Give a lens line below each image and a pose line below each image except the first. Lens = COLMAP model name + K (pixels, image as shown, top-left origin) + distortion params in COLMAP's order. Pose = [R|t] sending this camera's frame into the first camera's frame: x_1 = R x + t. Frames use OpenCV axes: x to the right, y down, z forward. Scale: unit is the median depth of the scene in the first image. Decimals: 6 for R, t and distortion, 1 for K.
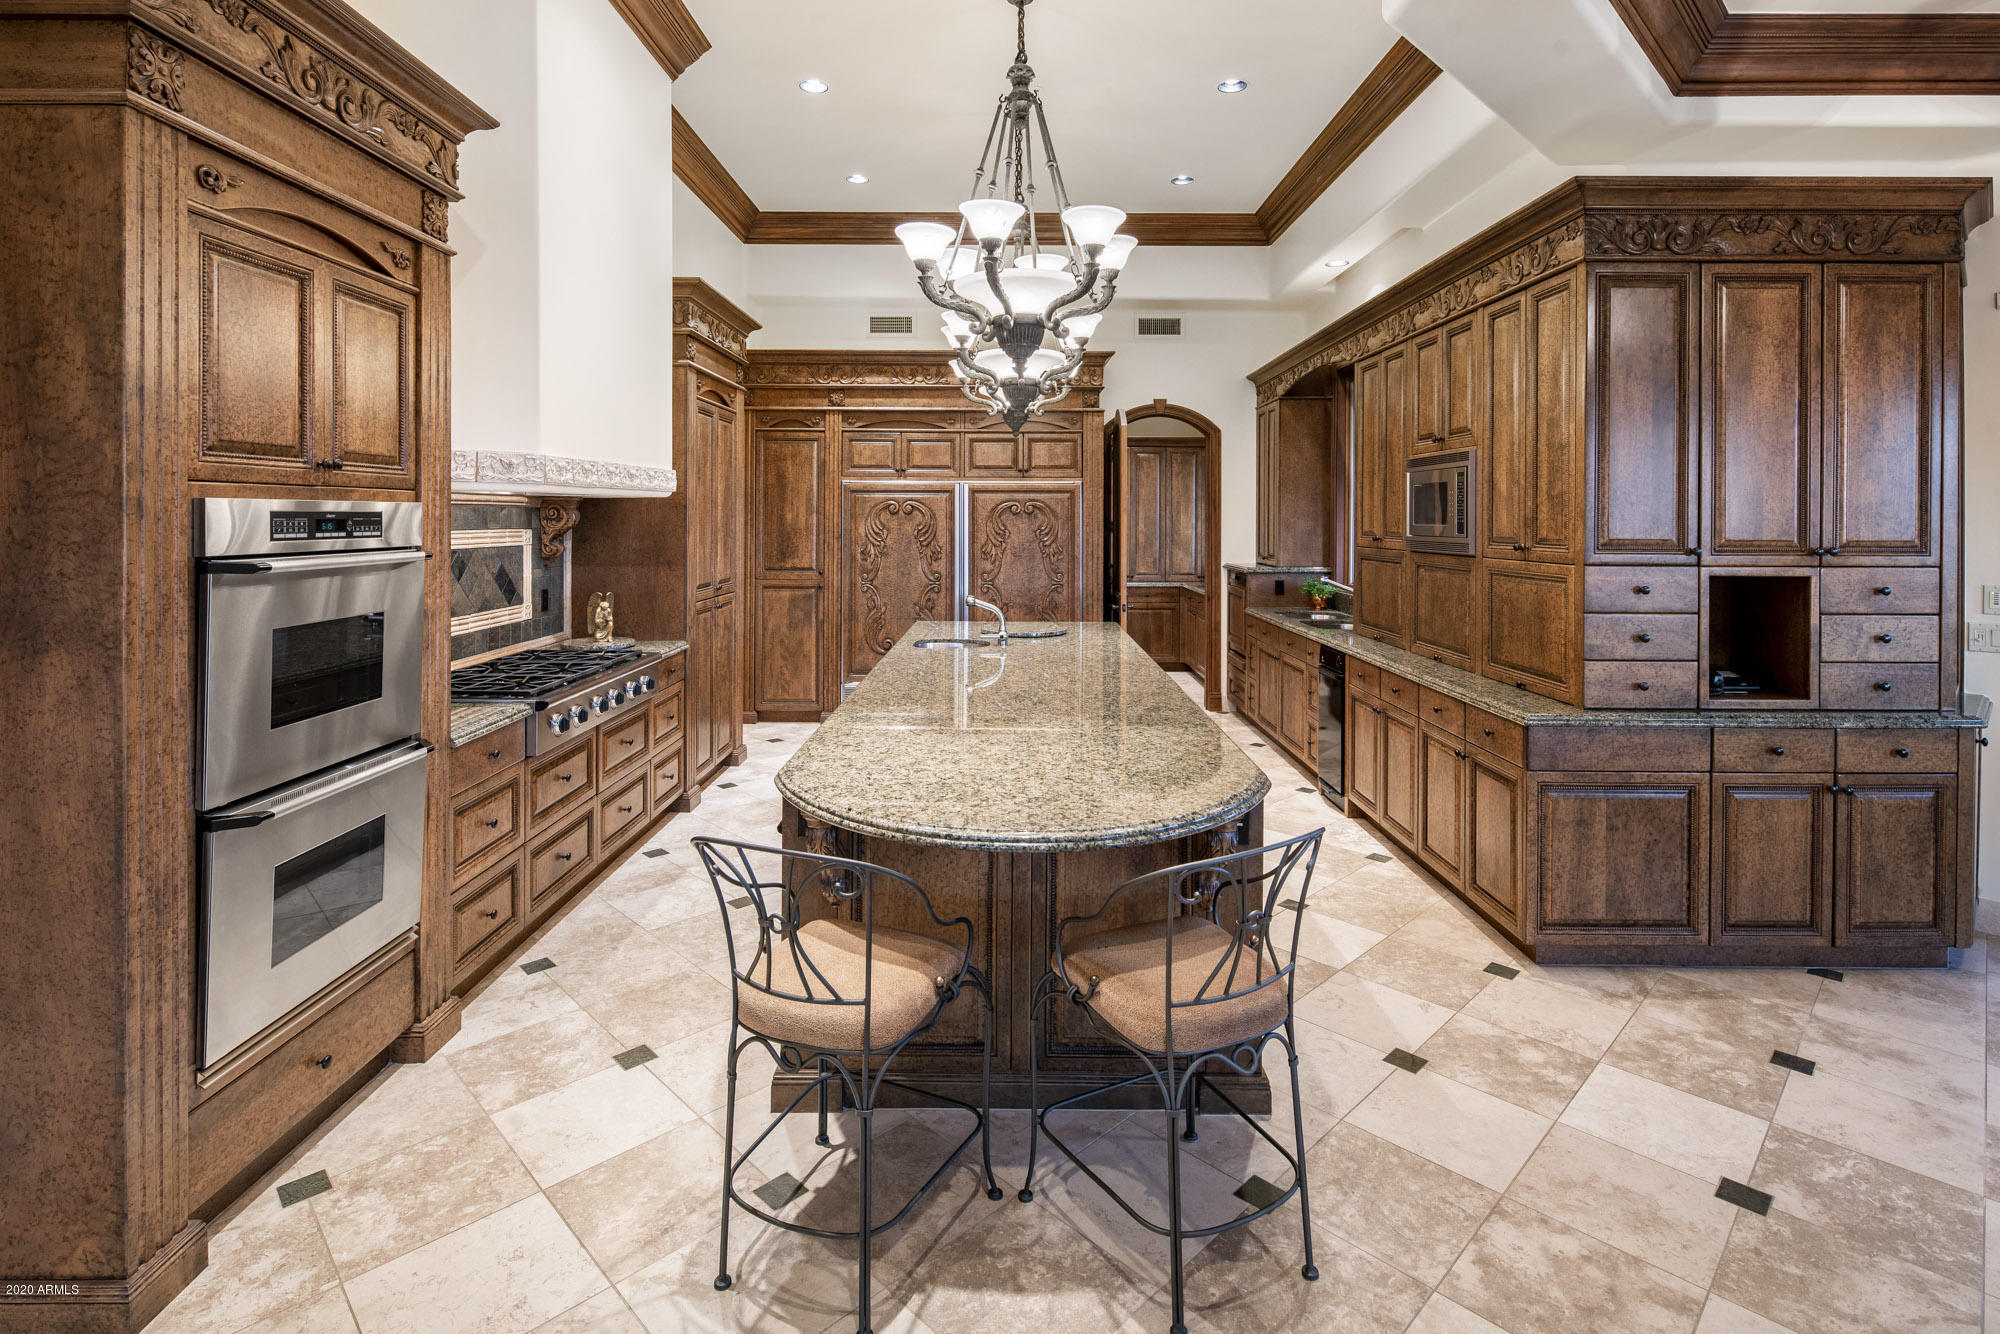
lens RADIAL K [[961.1, 0, 993.1], [0, 961.1, 536.2], [0, 0, 1]] dist [0.010795, -0.008354]
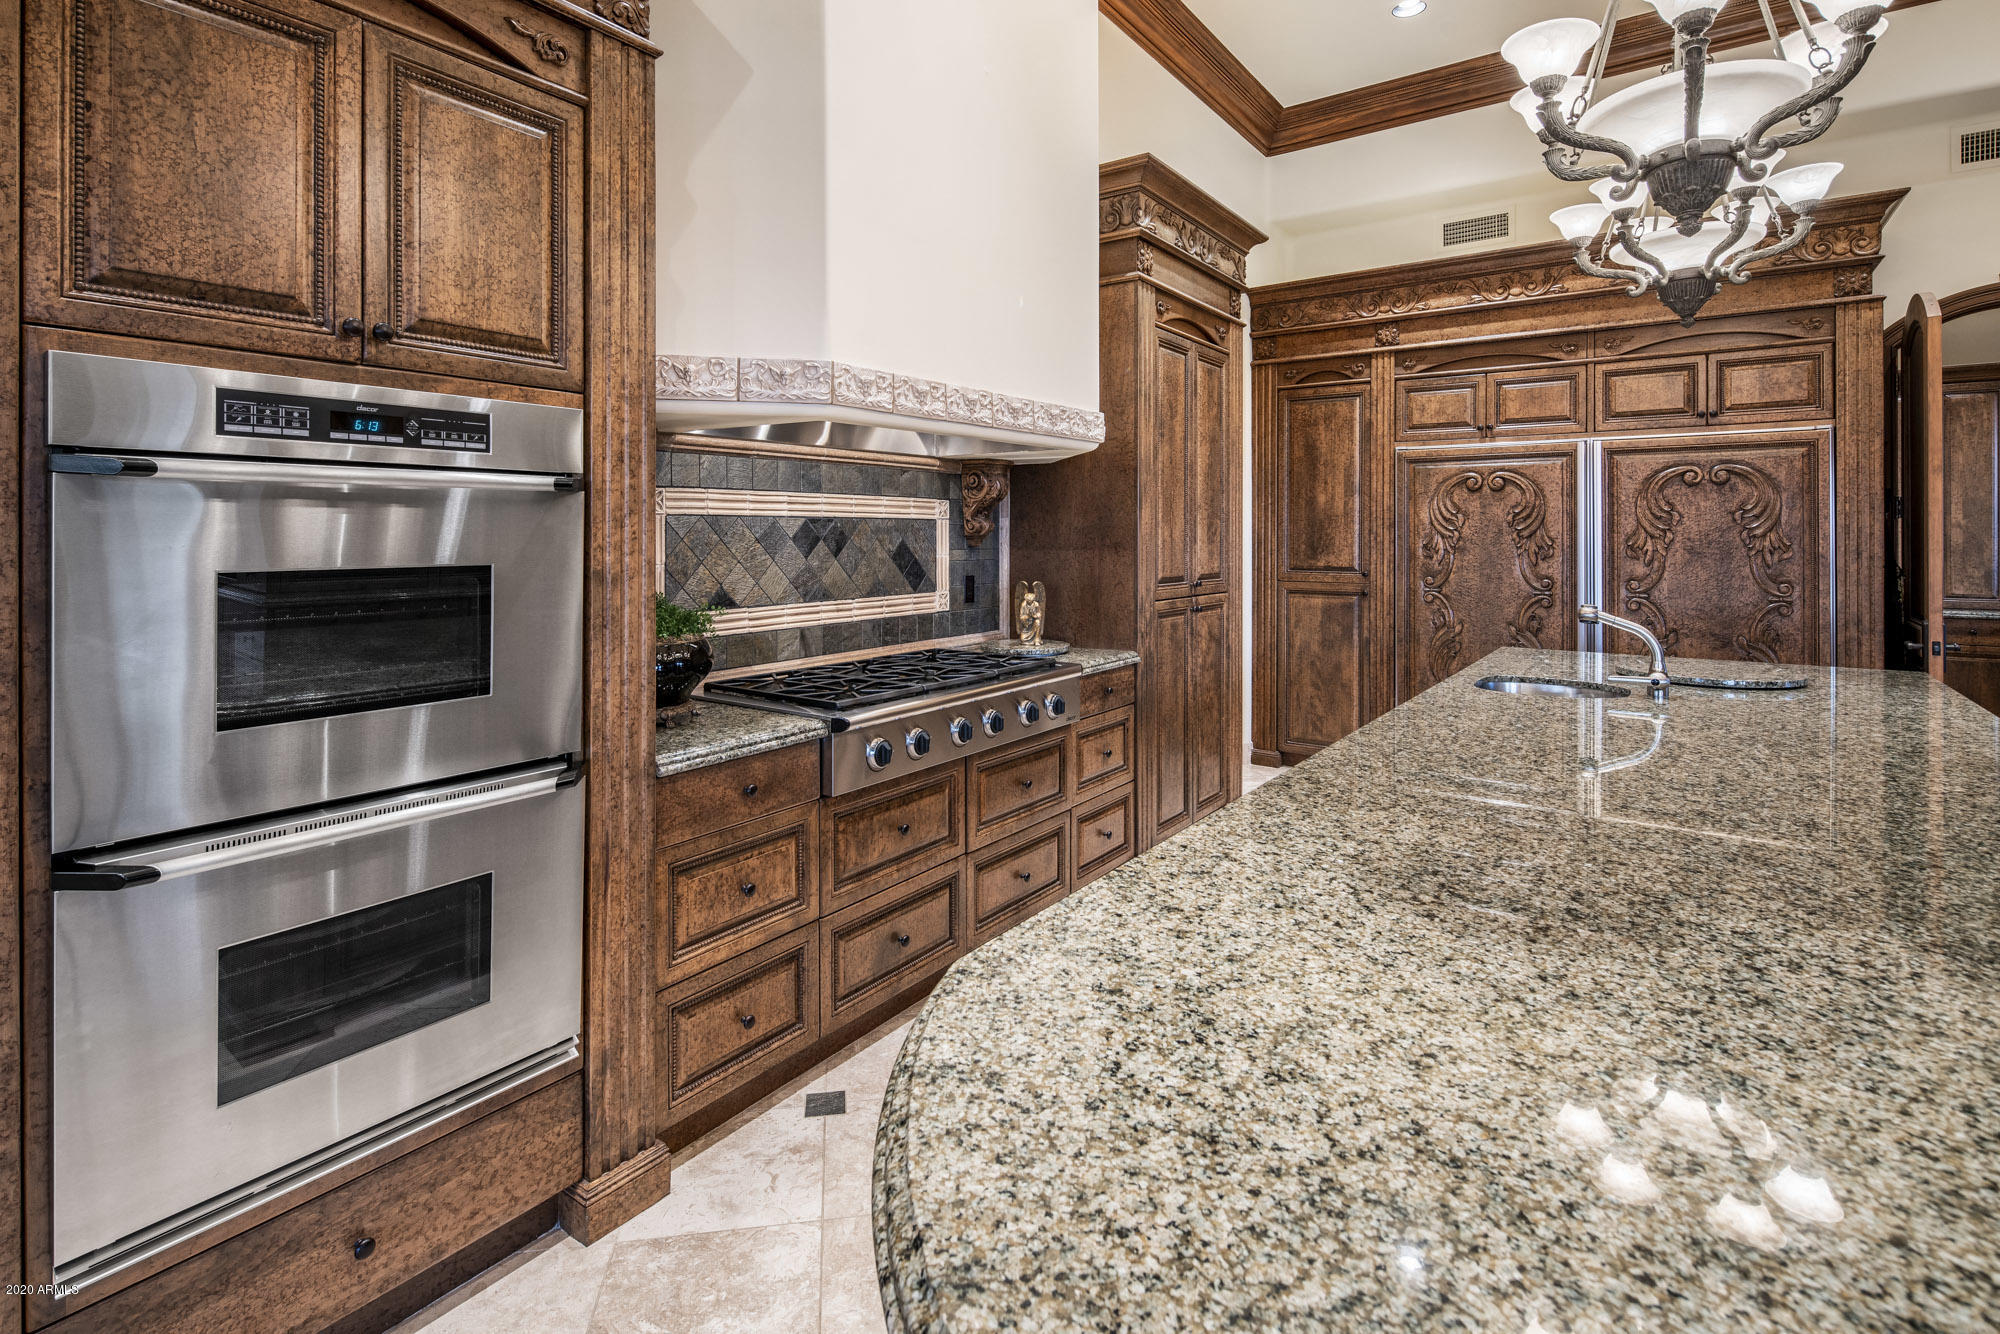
lens RADIAL K [[961.1, 0, 993.1], [0, 961.1, 536.2], [0, 0, 1]] dist [0.010795, -0.008354]
pose [[0.818998, -0.003131, -0.573787, 0.014349], [-0.008140, 0.999821, -0.017073, 0.031860], [0.573738, 0.018653, 0.818826, 0.311877]]
